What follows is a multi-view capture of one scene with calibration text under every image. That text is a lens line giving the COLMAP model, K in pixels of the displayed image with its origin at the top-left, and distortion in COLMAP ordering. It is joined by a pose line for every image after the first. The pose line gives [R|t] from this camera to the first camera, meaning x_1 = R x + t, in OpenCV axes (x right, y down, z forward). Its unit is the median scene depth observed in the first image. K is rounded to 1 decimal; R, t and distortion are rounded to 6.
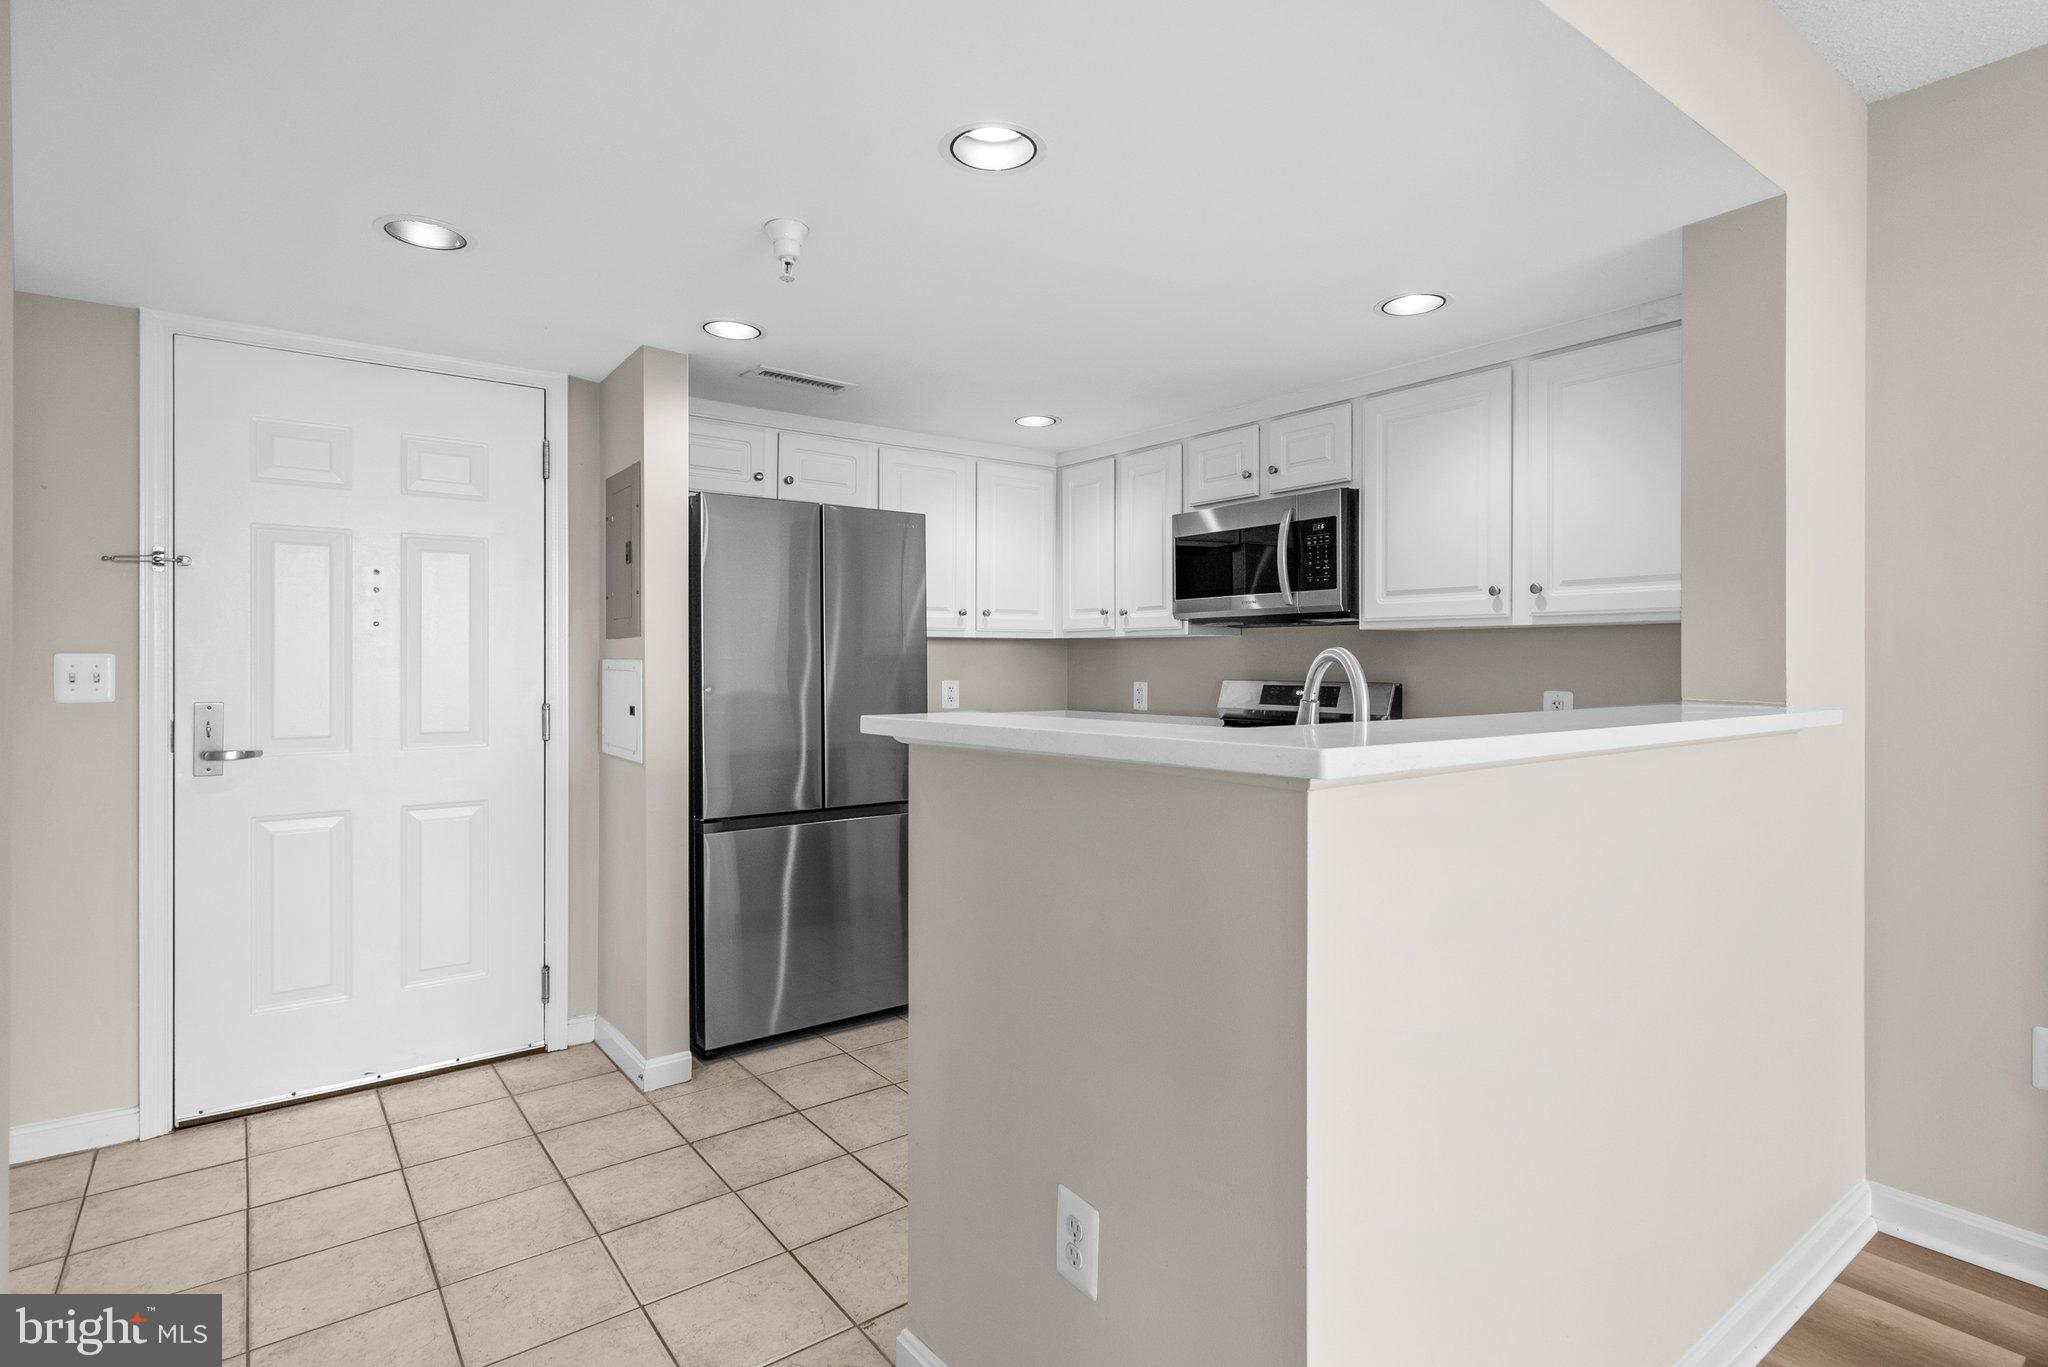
lens RADIAL K [[1037.7, 0, 1023.2], [0, 1037.7, 660.5], [0, 0, 1]] dist [0.001527, 0.001913]
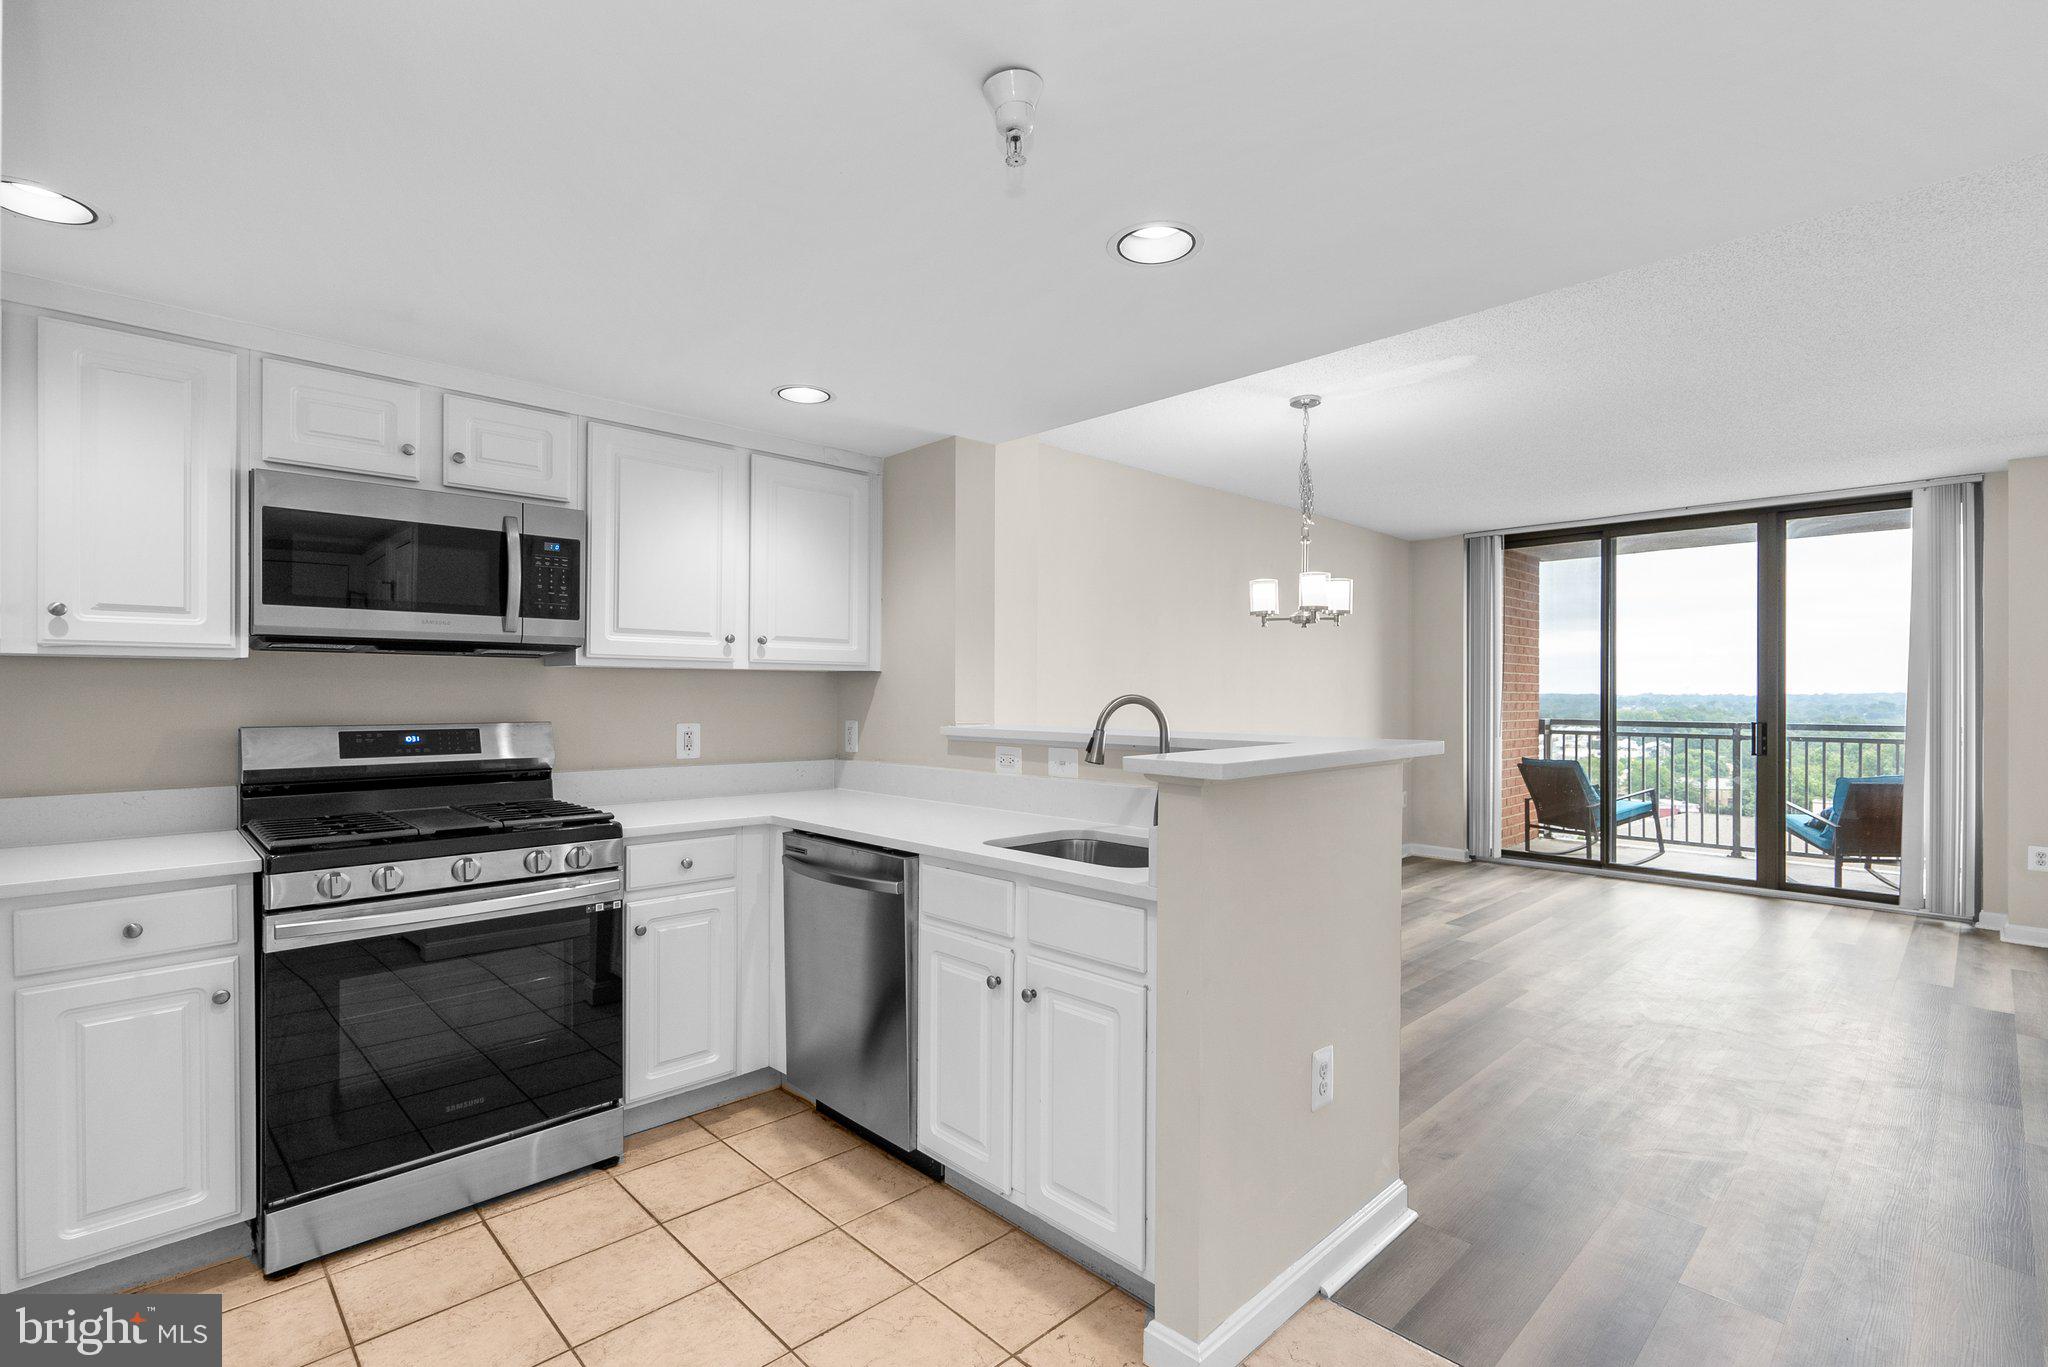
lens RADIAL K [[926.1, 0, 1012.2], [0, 926.1, 692.0], [0, 0, 1]] dist [-0.006377, 0.002916]
pose [[-0.113270, 0.004247, 0.993555, -0.527796], [-0.000196, 0.999991, -0.004297, -0.002283], [-0.993564, -0.000681, -0.113268, 0.686471]]
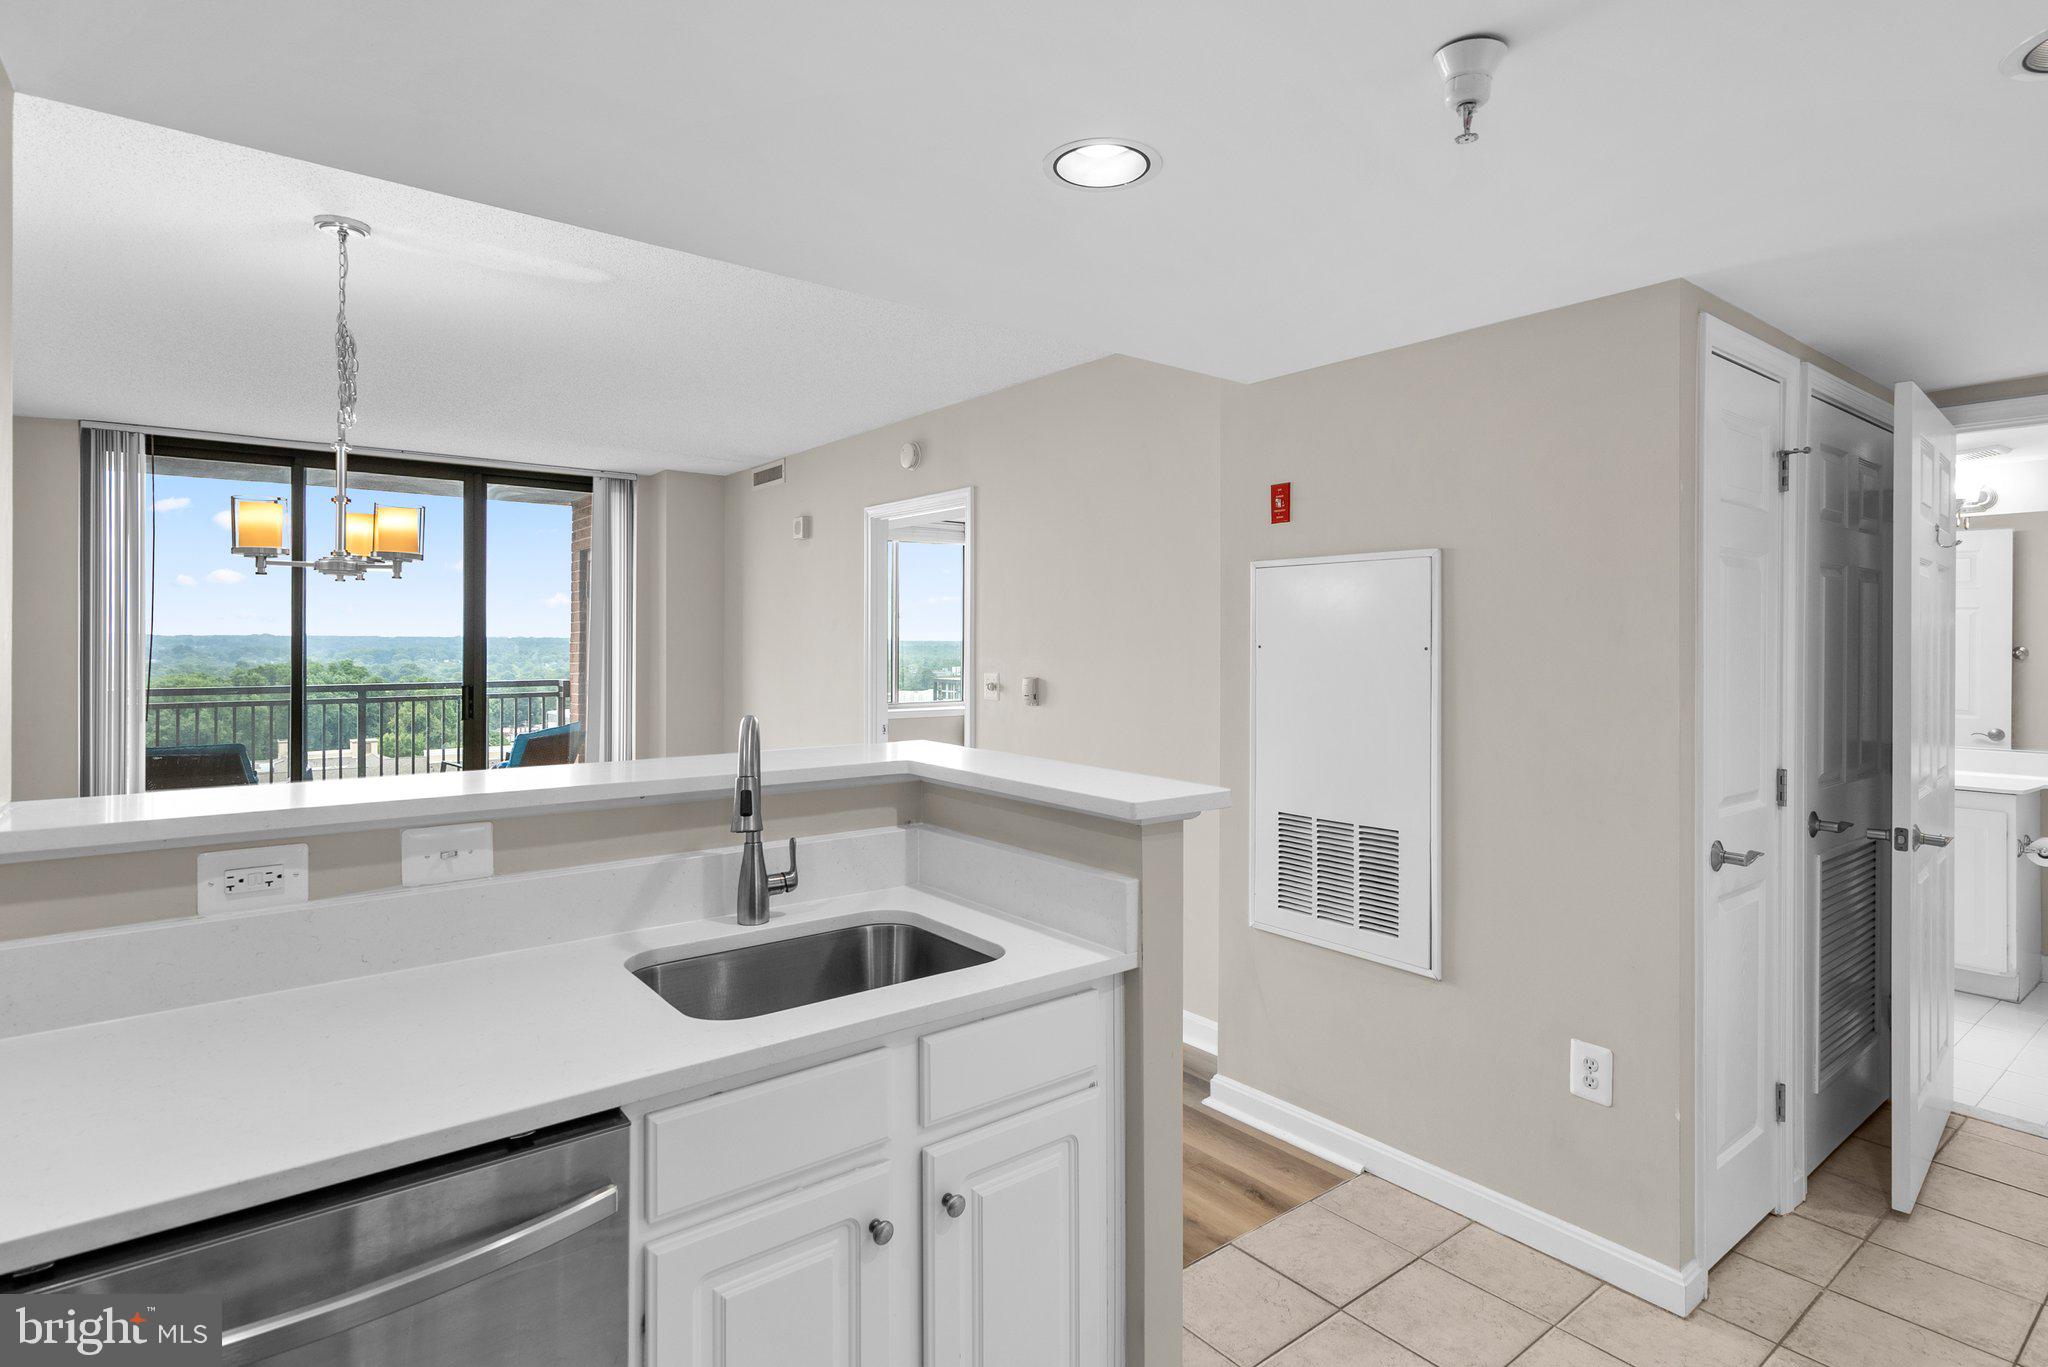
lens RADIAL K [[1037.7, 0, 1039.6], [0, 1037.7, 633.9], [0, 0, 1]] dist [0.001527, 0.001913]
pose [[-0.999766, 0.001018, -0.021628, 0.026793], [0.001061, 0.999997, -0.001972, -0.041736], [0.021626, -0.001994, -0.999764, 1.026803]]
